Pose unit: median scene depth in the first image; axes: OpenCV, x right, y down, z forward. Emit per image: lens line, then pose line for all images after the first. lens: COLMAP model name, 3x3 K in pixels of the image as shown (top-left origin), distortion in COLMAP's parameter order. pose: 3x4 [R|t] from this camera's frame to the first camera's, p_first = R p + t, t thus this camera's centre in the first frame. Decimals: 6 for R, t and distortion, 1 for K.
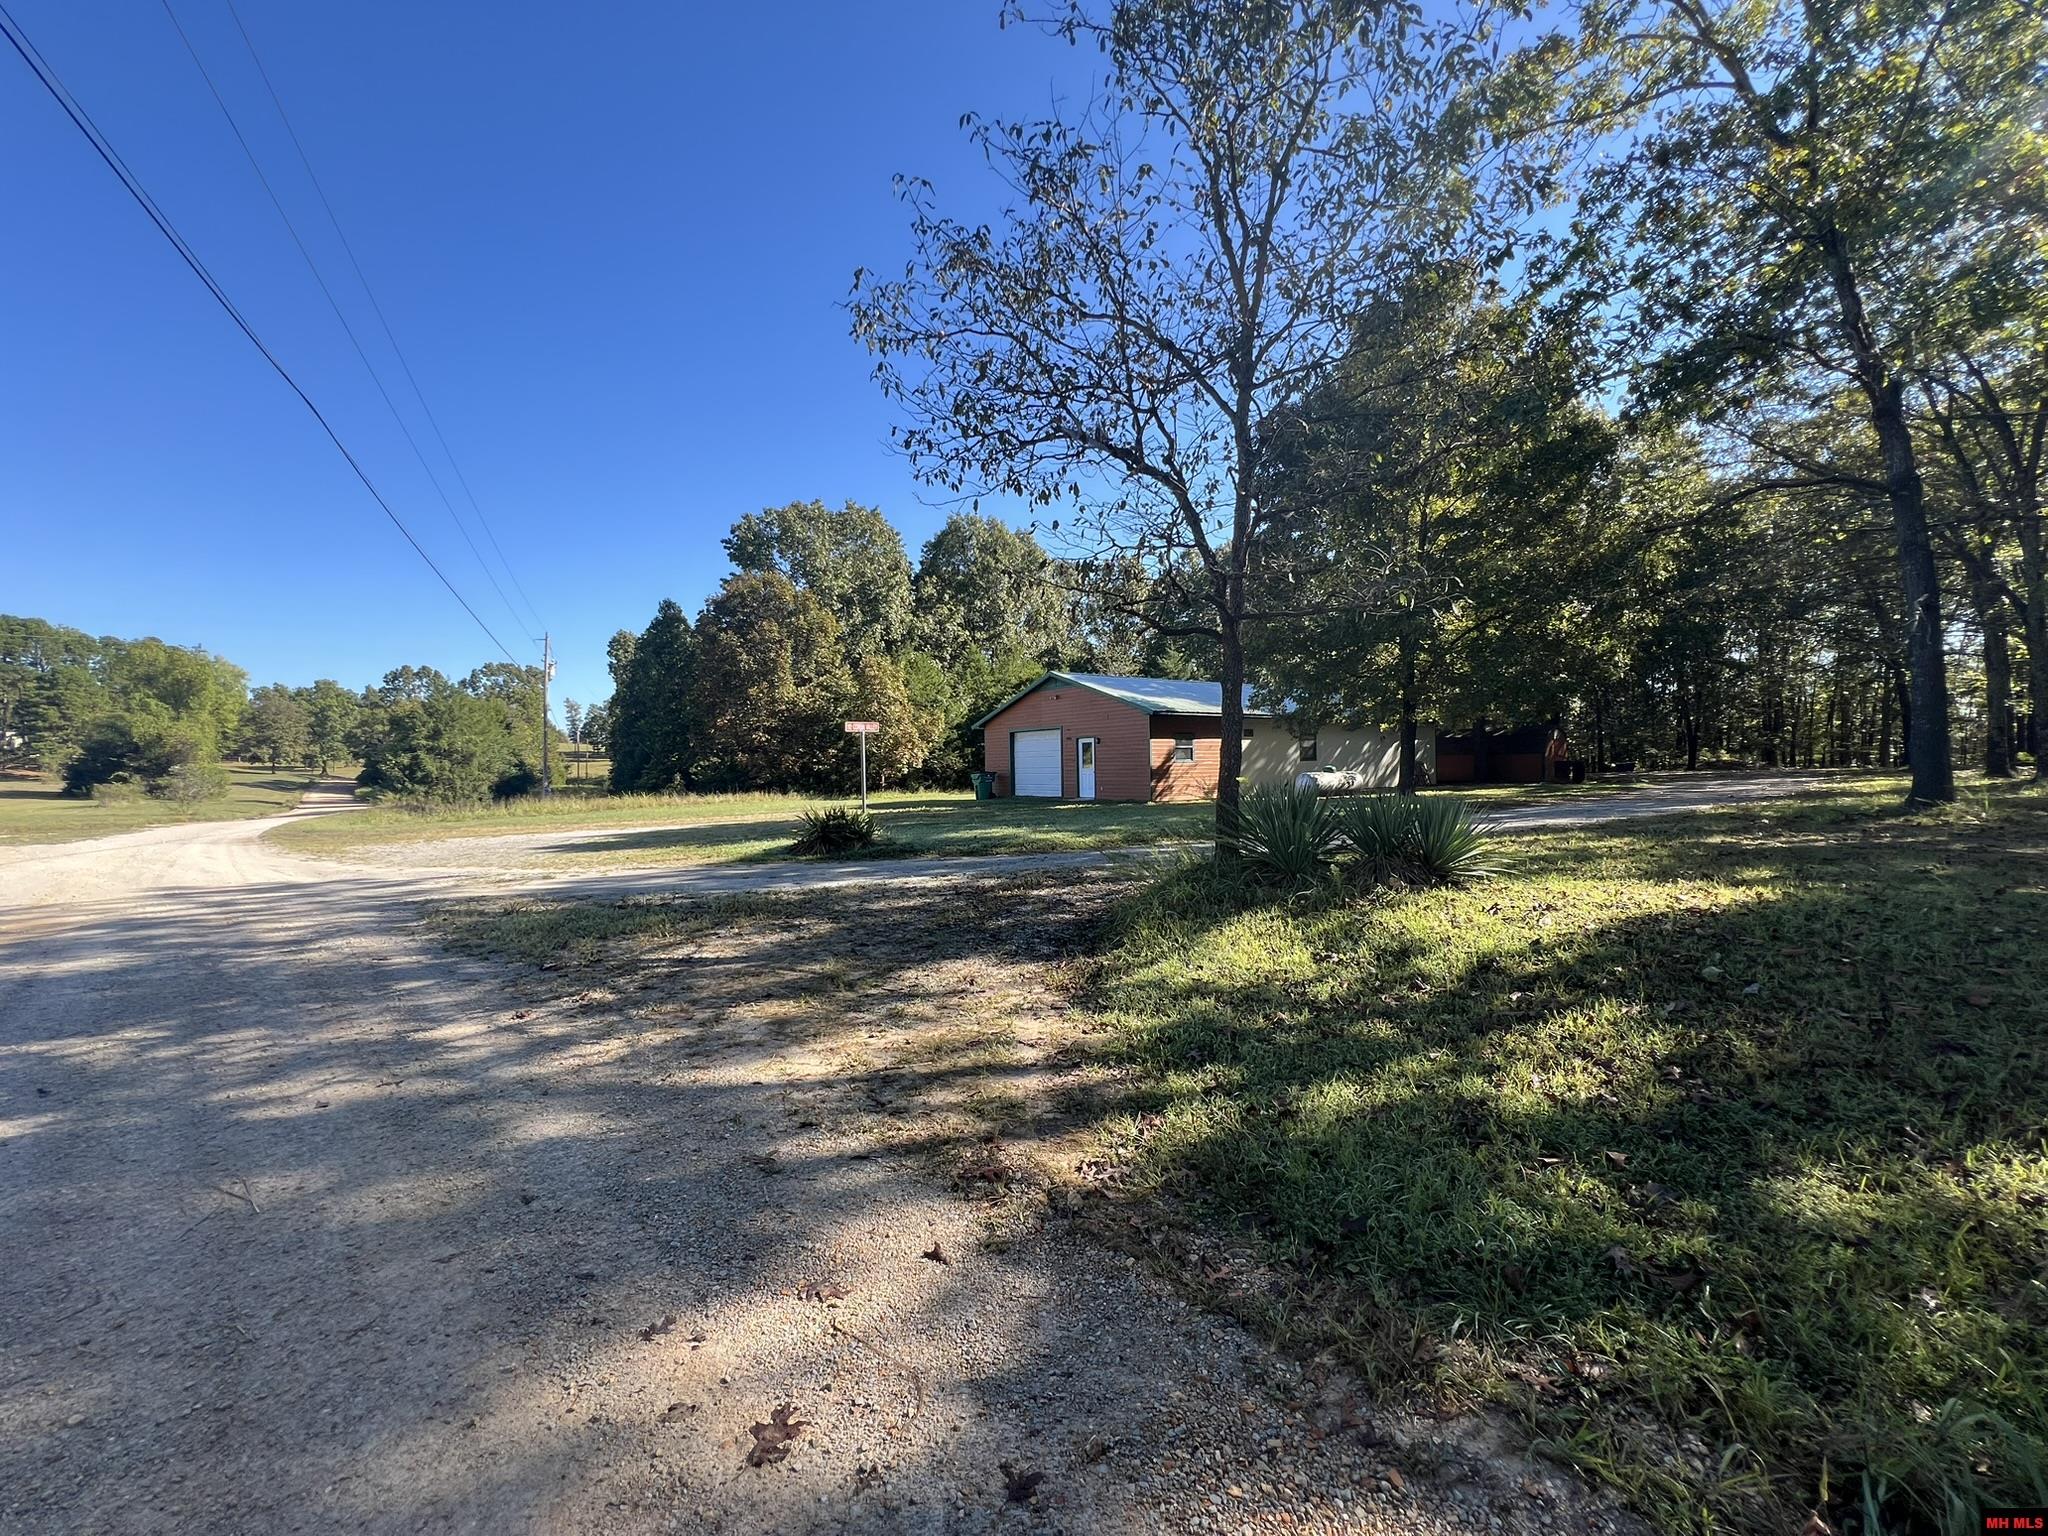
lens RADIAL K [[817.4, 0, 1026.0], [0, 817.4, 770.5], [0, 0, 1]] dist [-0.000649, 0.000331]
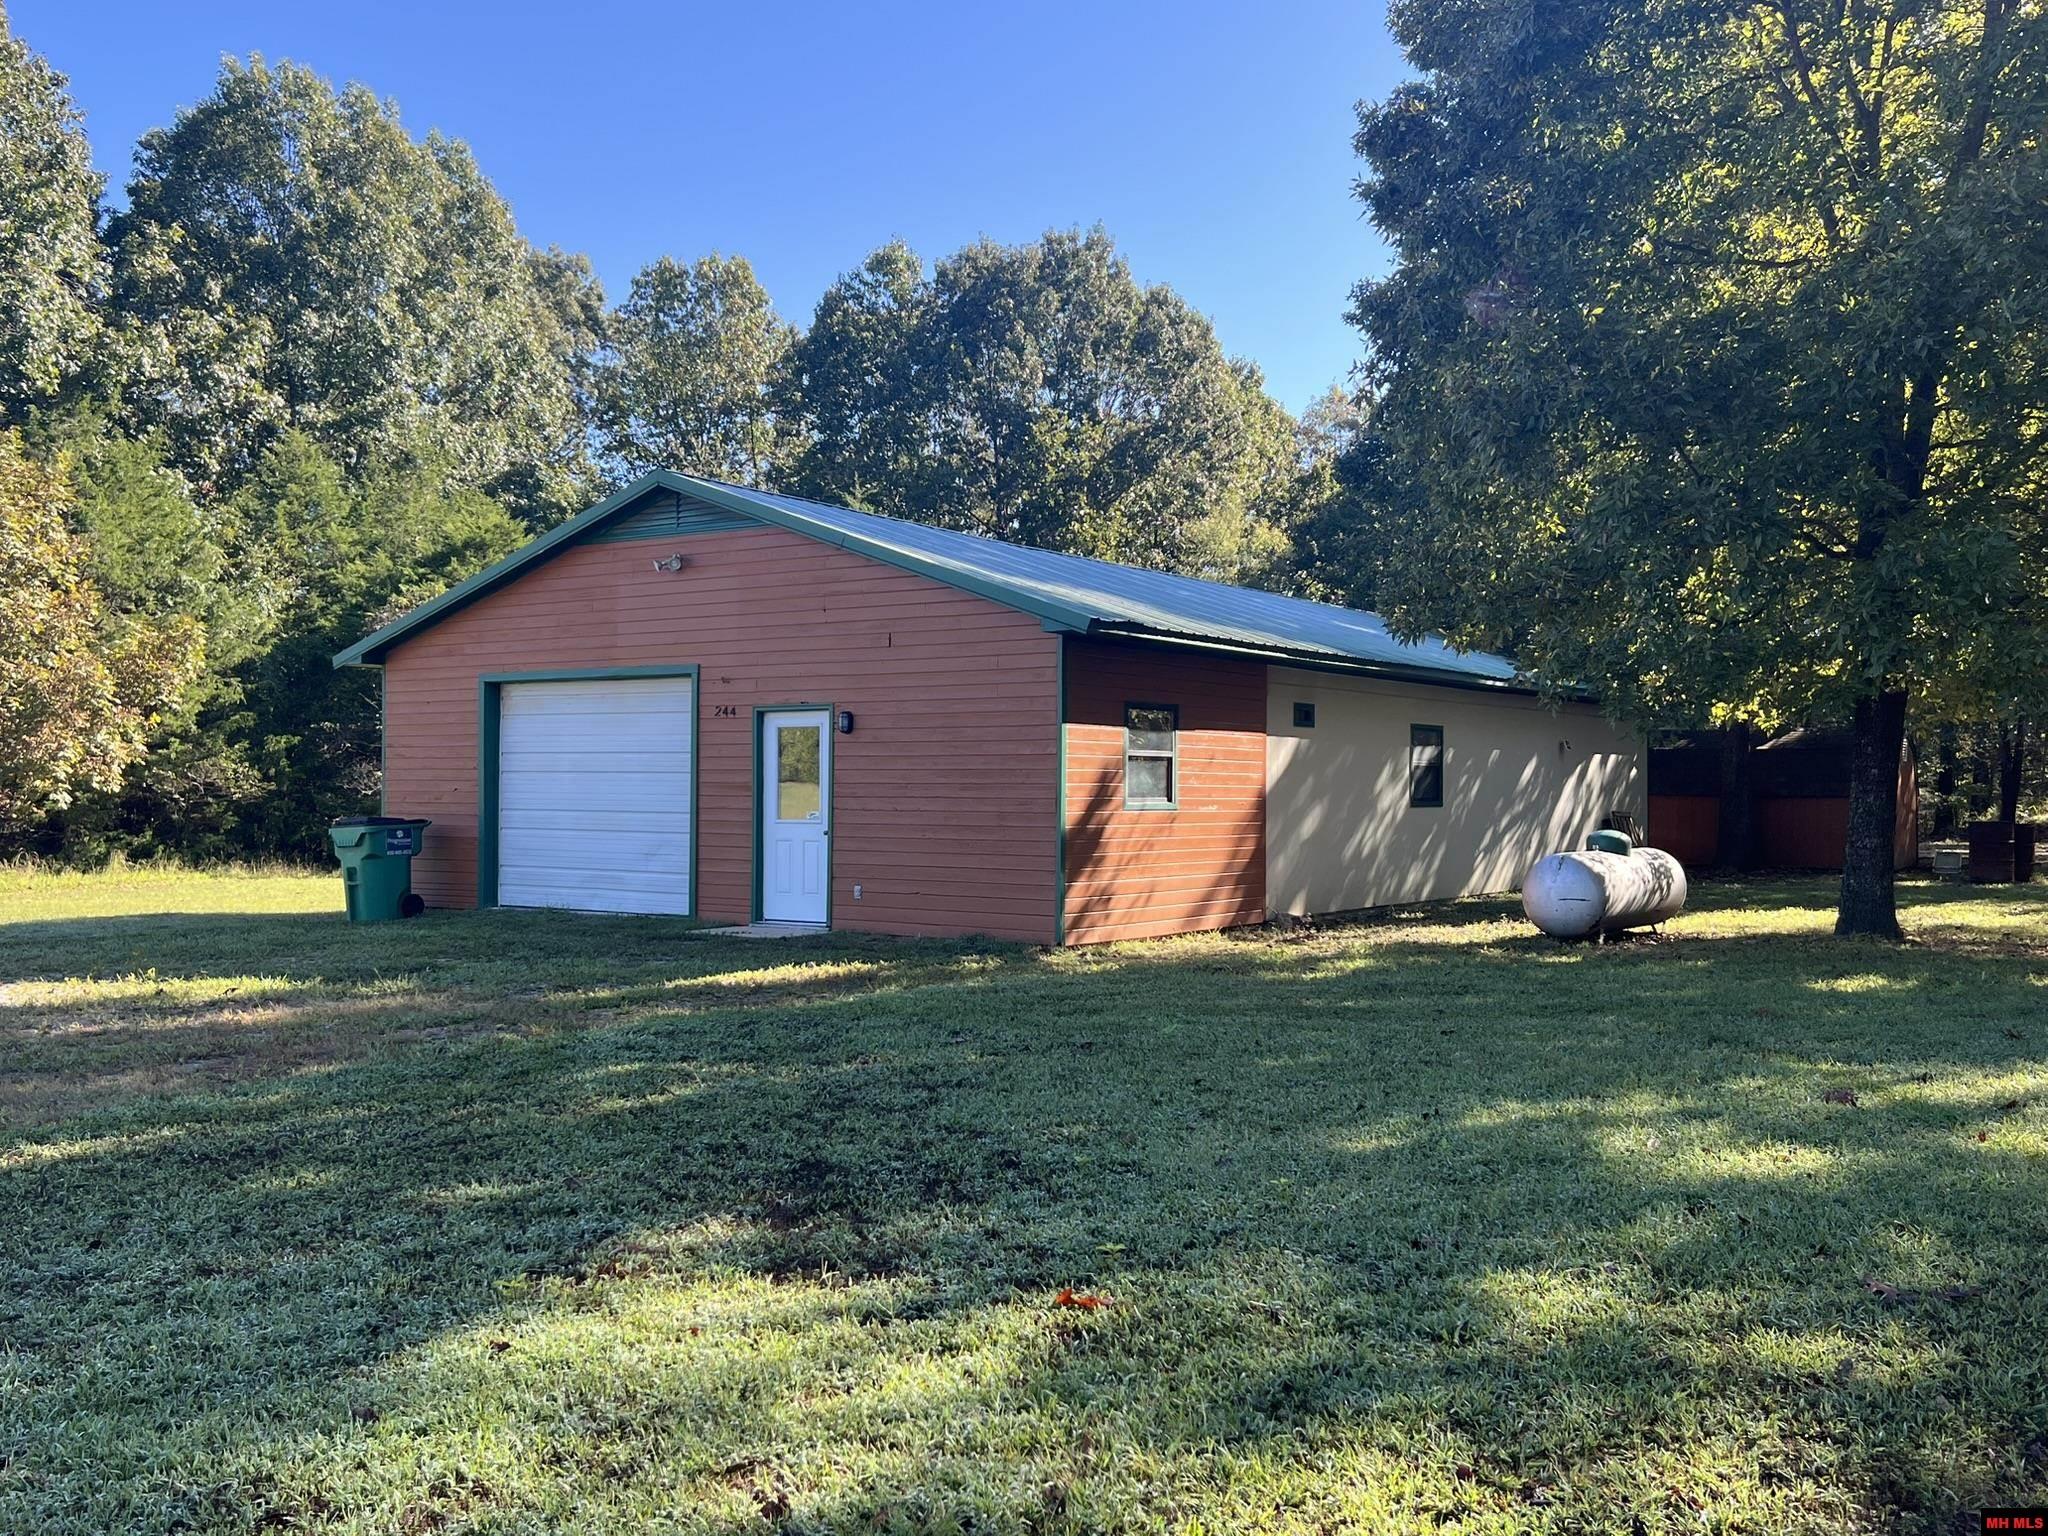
lens RADIAL K [[1829.0, 0, 1019.1], [0, 1829.0, 765.9], [0, 0, 1]] dist [0.053512, -0.063920]
pose [[0.944442, 0.029365, 0.327364, -0.031135], [-0.022808, 0.999455, -0.023853, -0.003966], [-0.327887, 0.015061, 0.944597, 0.197127]]
